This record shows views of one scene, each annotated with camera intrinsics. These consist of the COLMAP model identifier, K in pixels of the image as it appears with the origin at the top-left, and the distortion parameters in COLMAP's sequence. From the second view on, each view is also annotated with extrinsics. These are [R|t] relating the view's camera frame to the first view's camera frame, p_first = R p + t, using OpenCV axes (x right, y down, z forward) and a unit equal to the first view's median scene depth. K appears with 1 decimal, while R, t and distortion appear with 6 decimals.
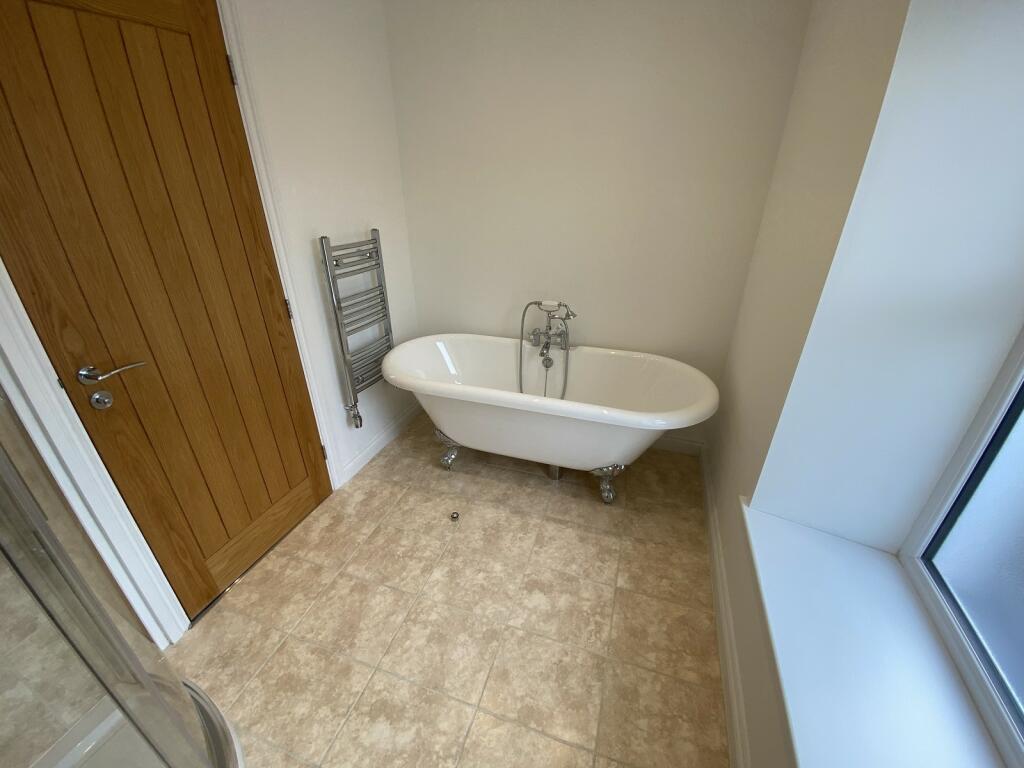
lens RADIAL K [[420.5, 0, 512.0], [0, 420.5, 384.0], [0, 0, 1]] dist [-0.000195, -0.009062]
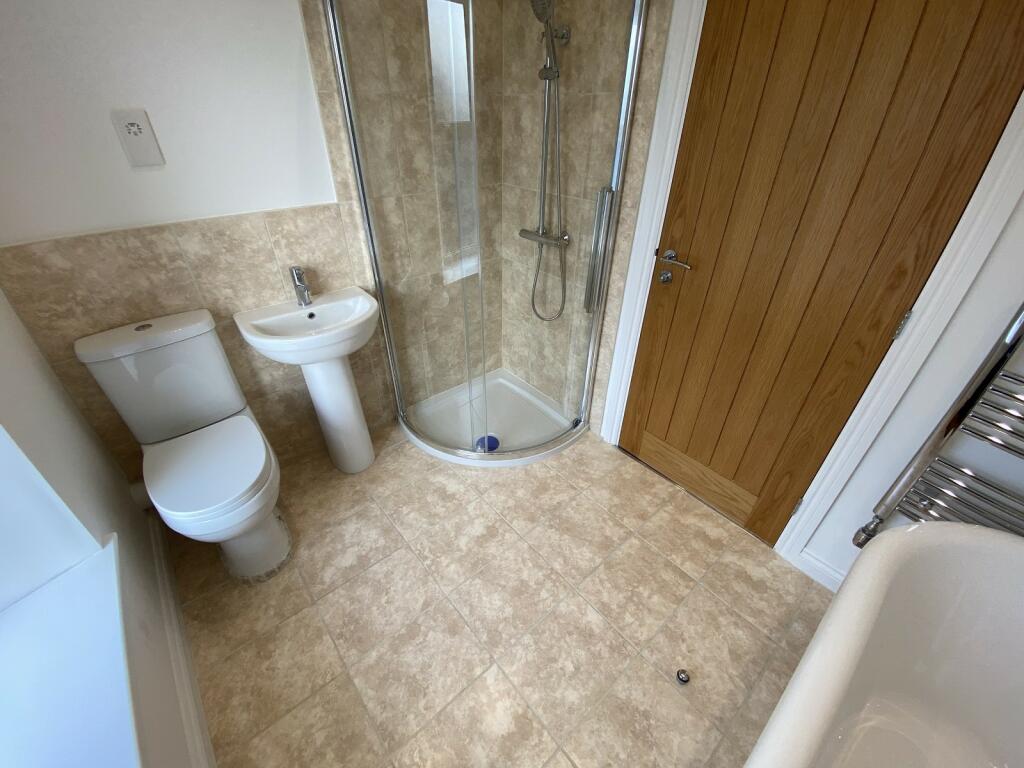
lens RADIAL K [[420.5, 0, 512.0], [0, 420.5, 384.0], [0, 0, 1]] dist [-0.000195, -0.009062]
pose [[-0.527079, 0.467001, -0.709998, 0.301210], [-0.381537, 0.616495, 0.688740, -0.365161], [0.759353, 0.633911, -0.146763, 0.764423]]
